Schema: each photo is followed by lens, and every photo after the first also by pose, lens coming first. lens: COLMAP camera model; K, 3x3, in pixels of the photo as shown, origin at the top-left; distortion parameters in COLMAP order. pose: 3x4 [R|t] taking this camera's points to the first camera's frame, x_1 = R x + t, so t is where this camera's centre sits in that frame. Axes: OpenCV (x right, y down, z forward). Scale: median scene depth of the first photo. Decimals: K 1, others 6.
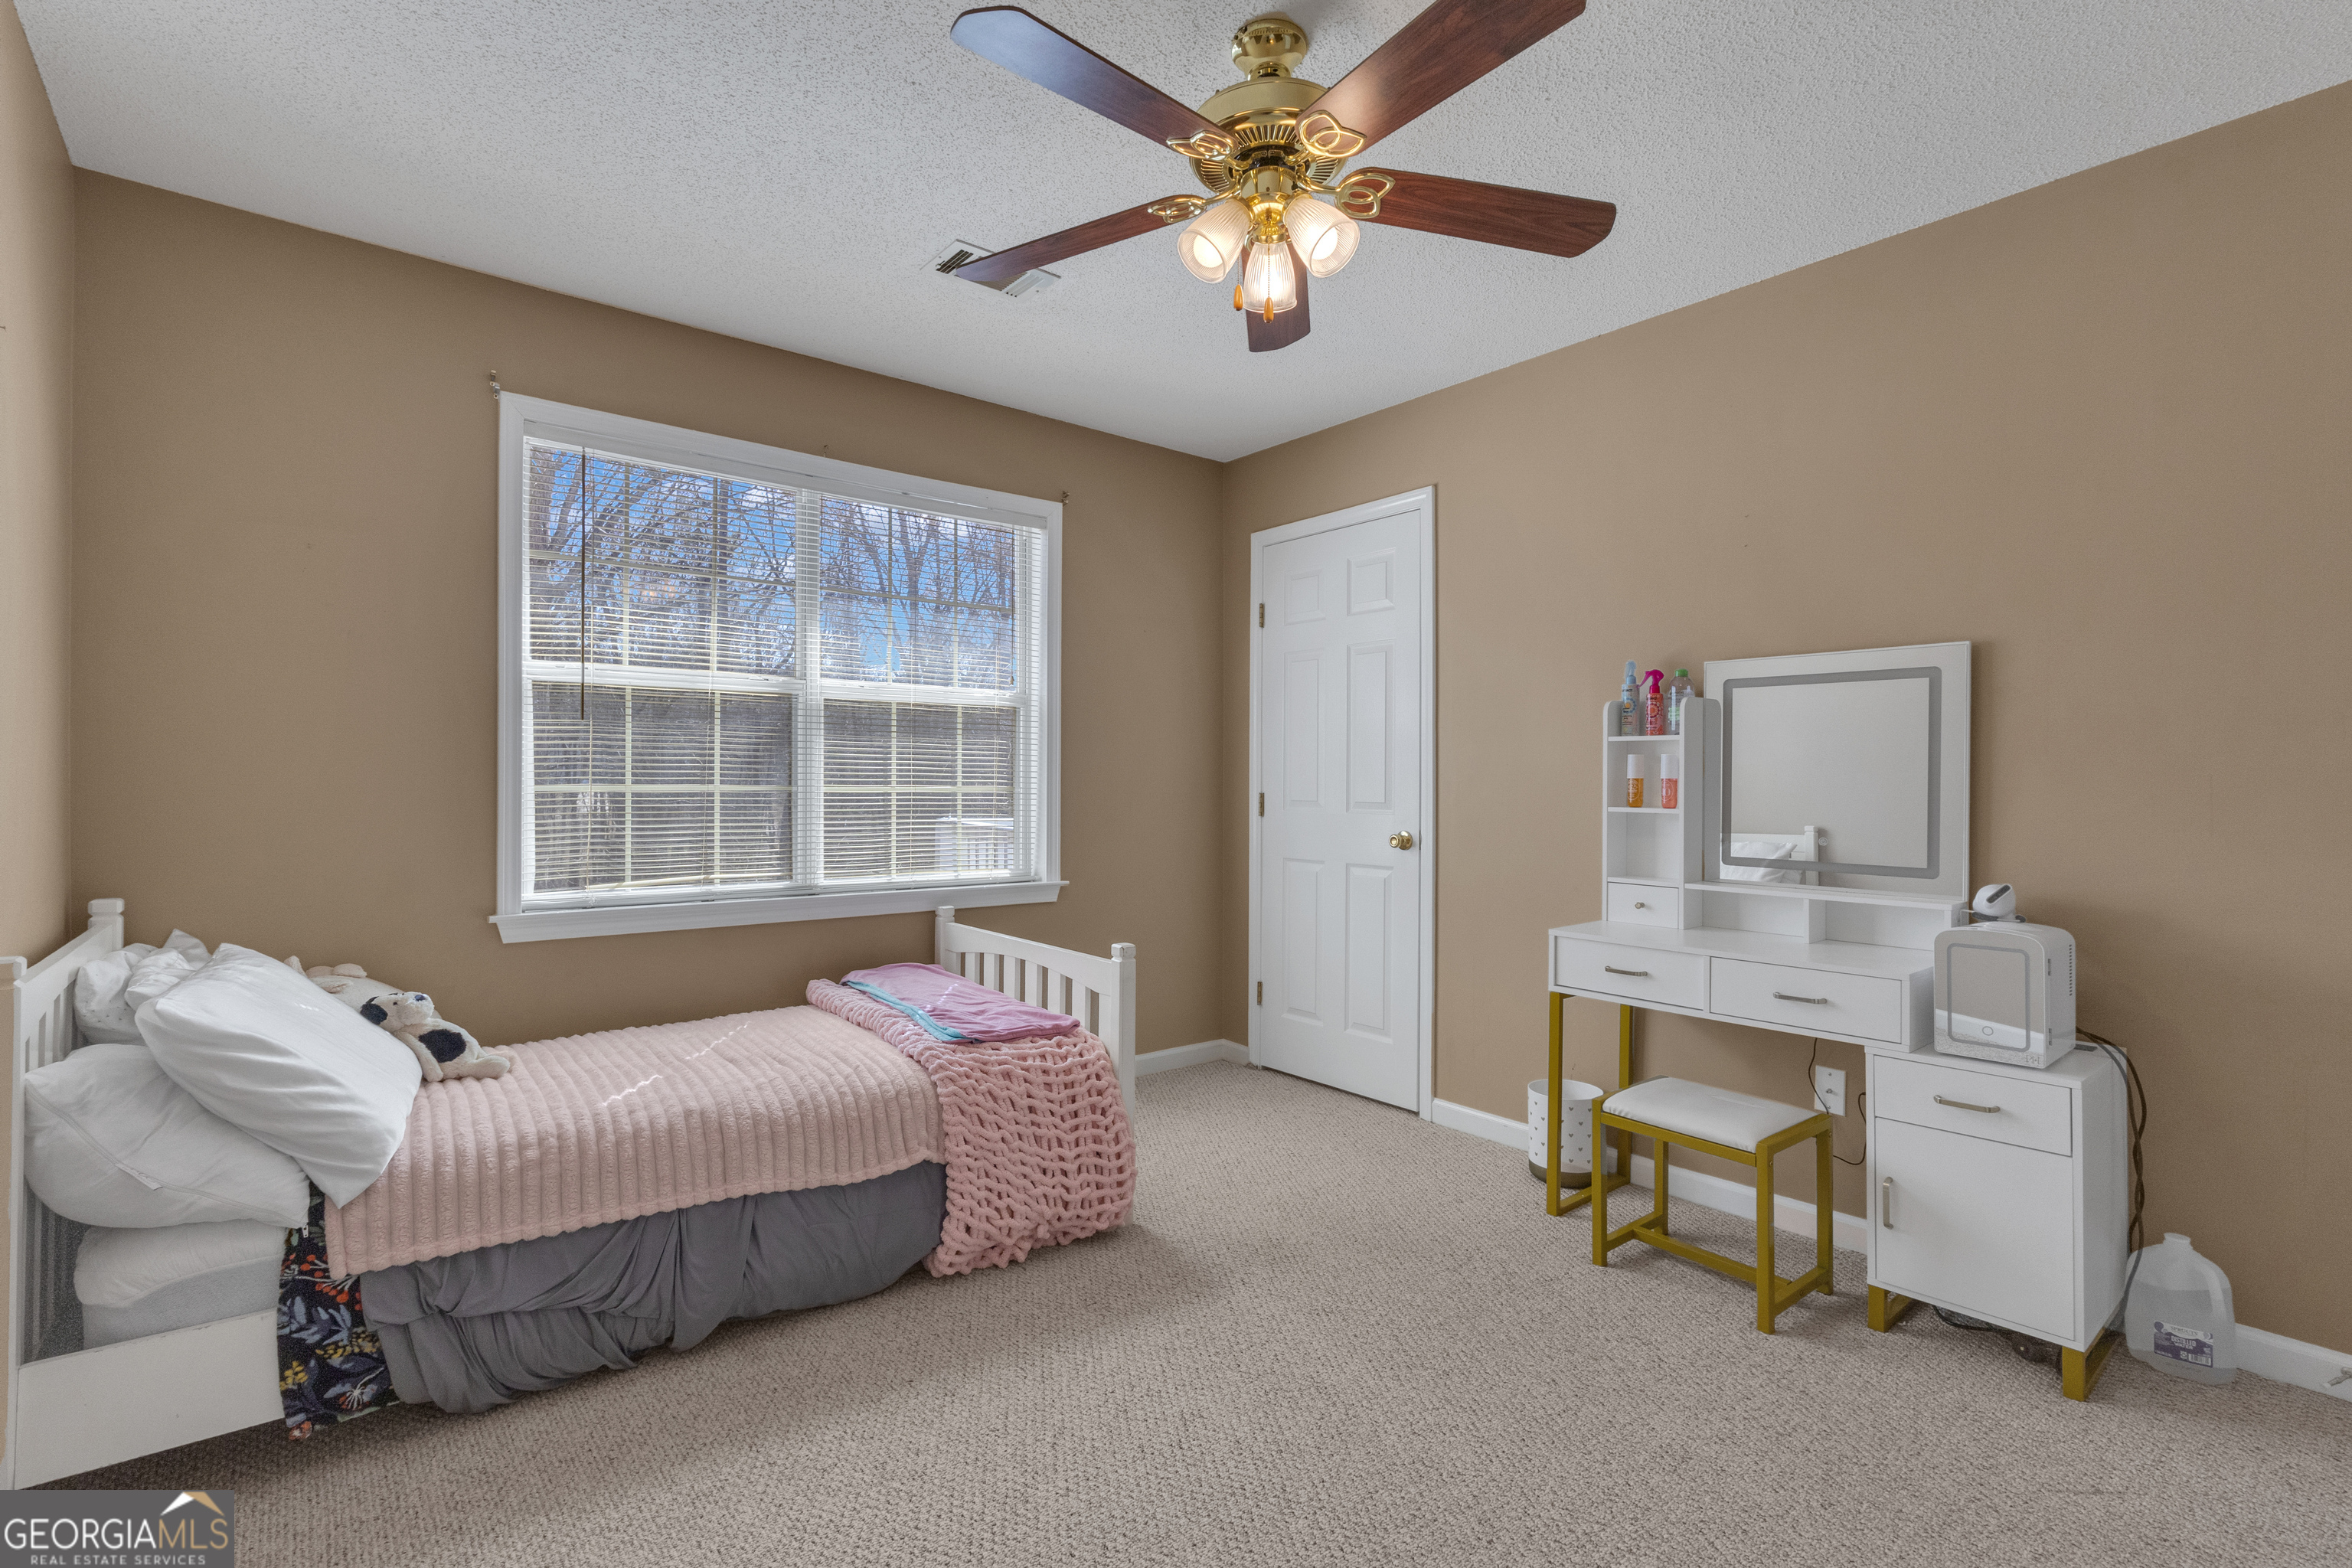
lens RADIAL K [[1085.7, 0, 1167.3], [0, 1085.7, 784.4], [0, 0, 1]] dist [0.002355, 0.000998]
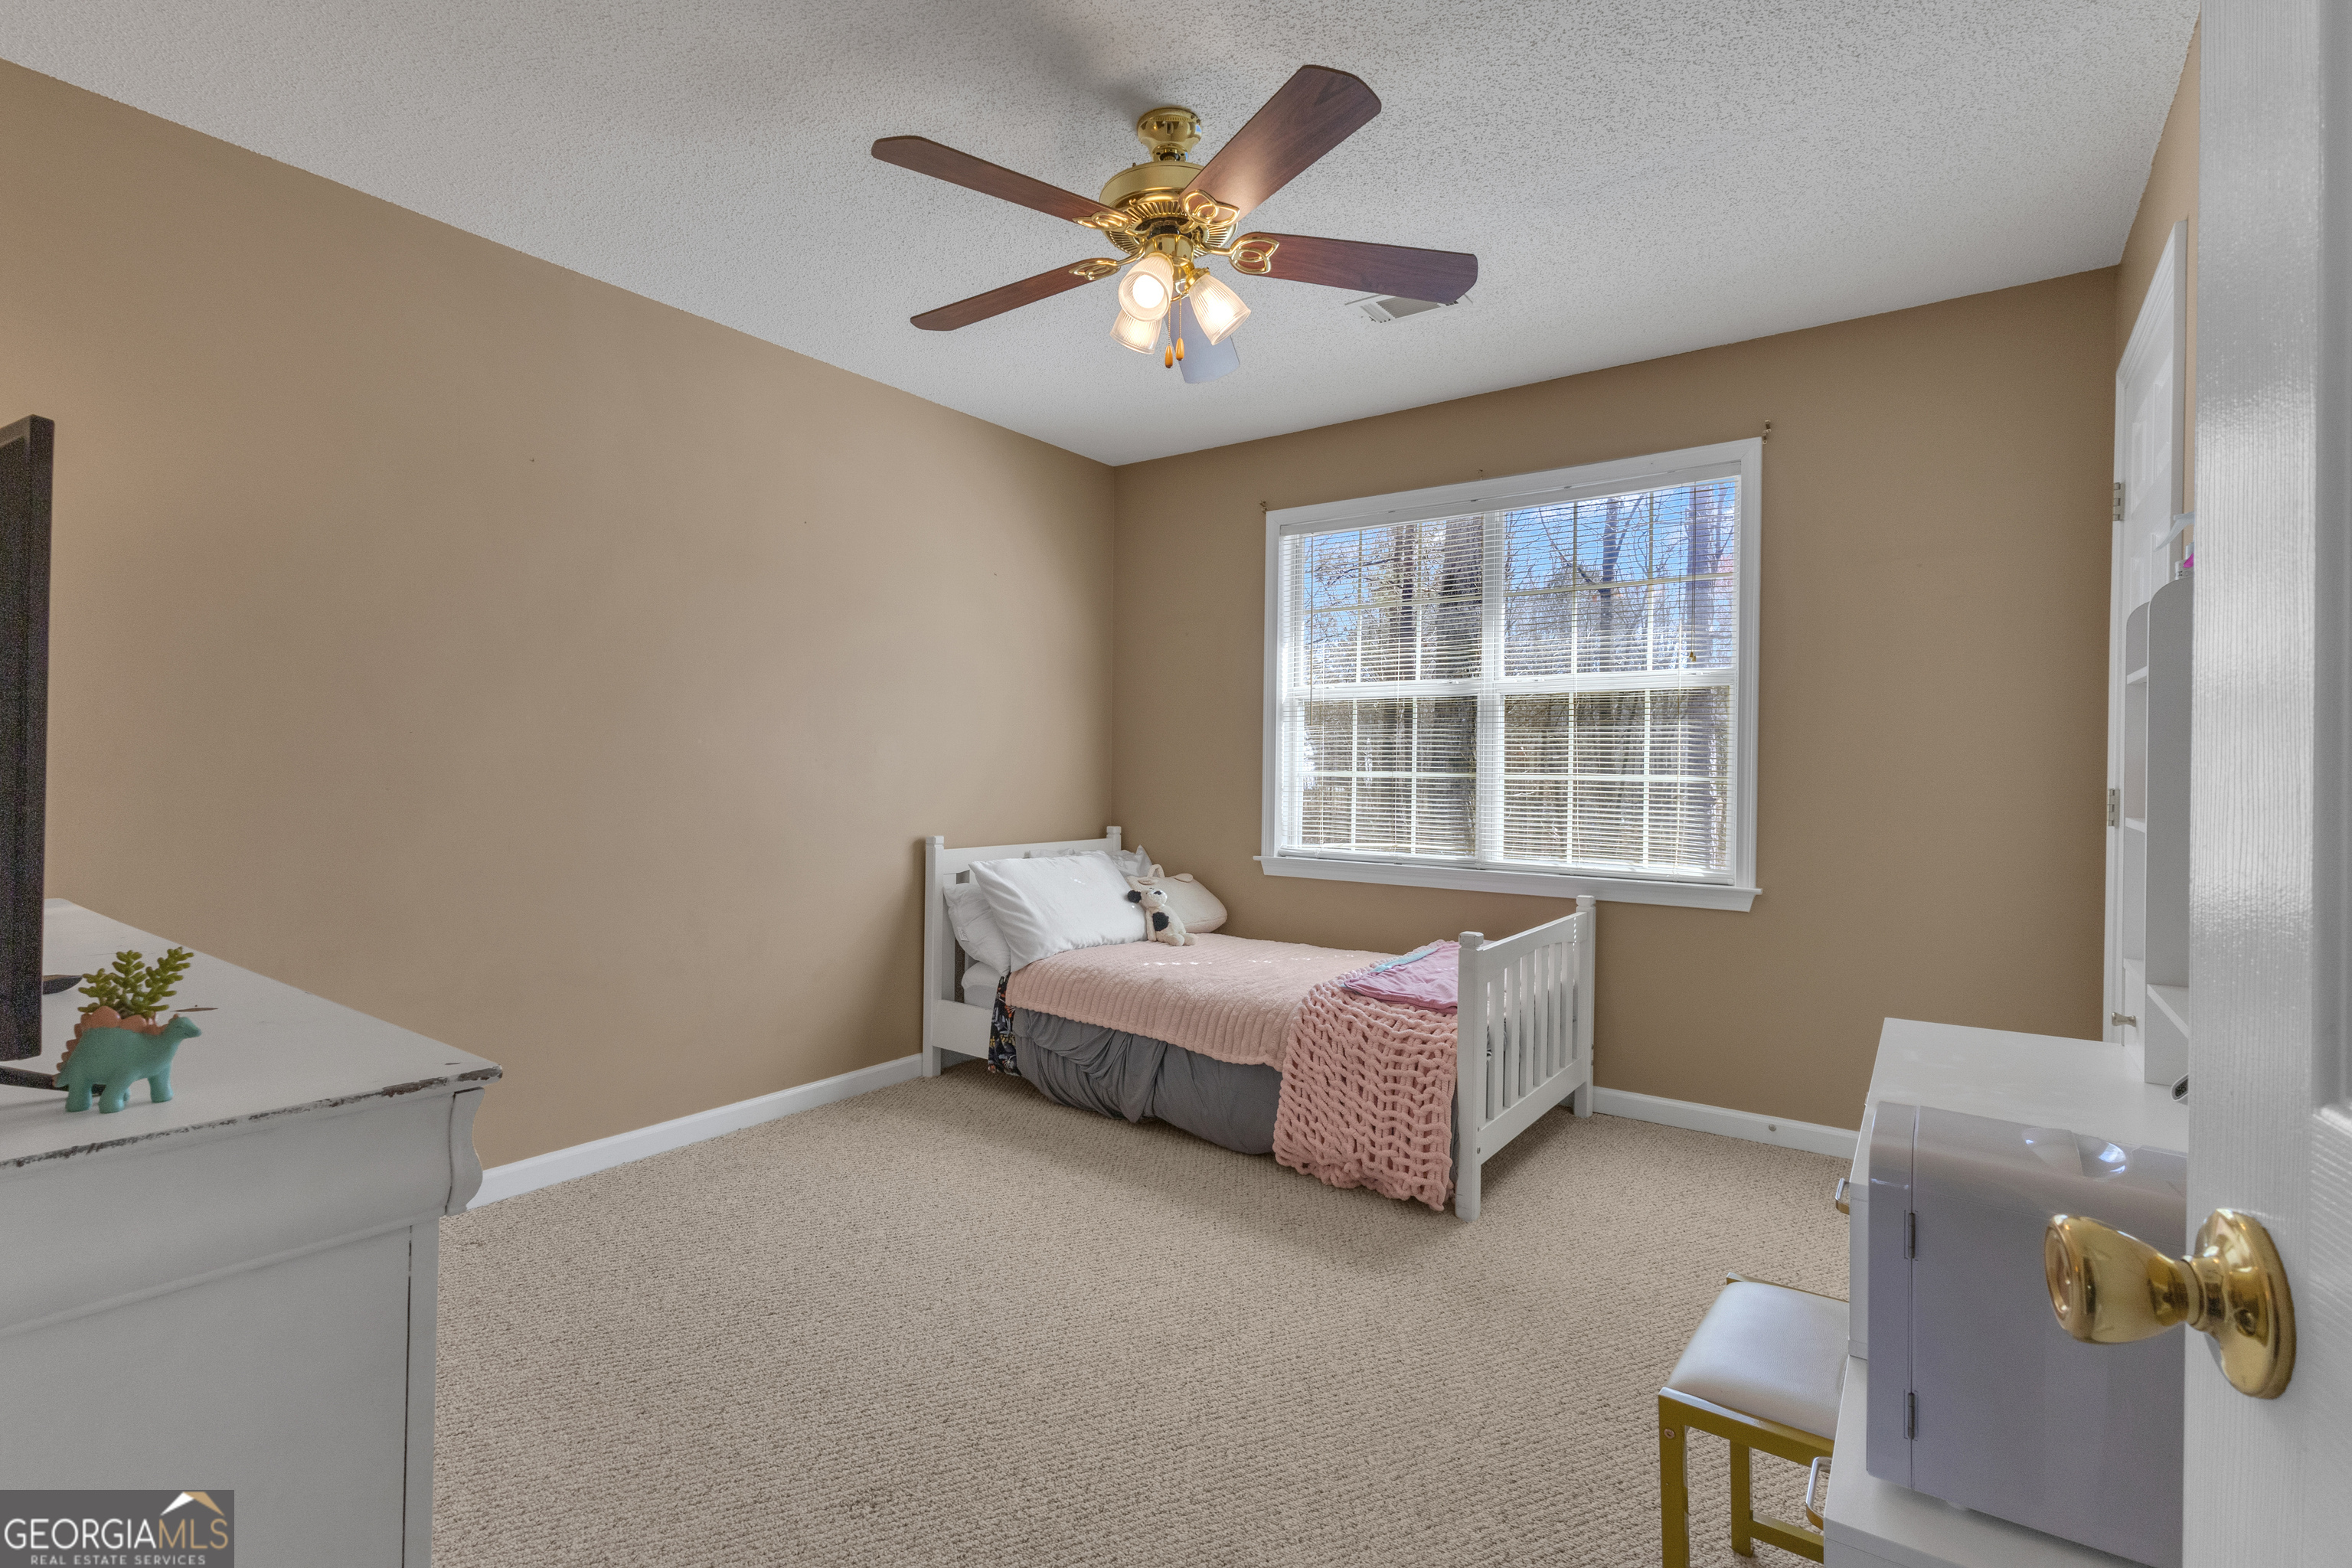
lens RADIAL K [[1085.7, 0, 1167.3], [0, 1085.7, 784.4], [0, 0, 1]] dist [0.002355, 0.000998]
pose [[0.257097, 0.012878, -0.966300, 0.827428], [-0.007801, 0.999906, 0.011250, 0.003443], [0.966354, 0.004646, 0.257174, 0.475875]]
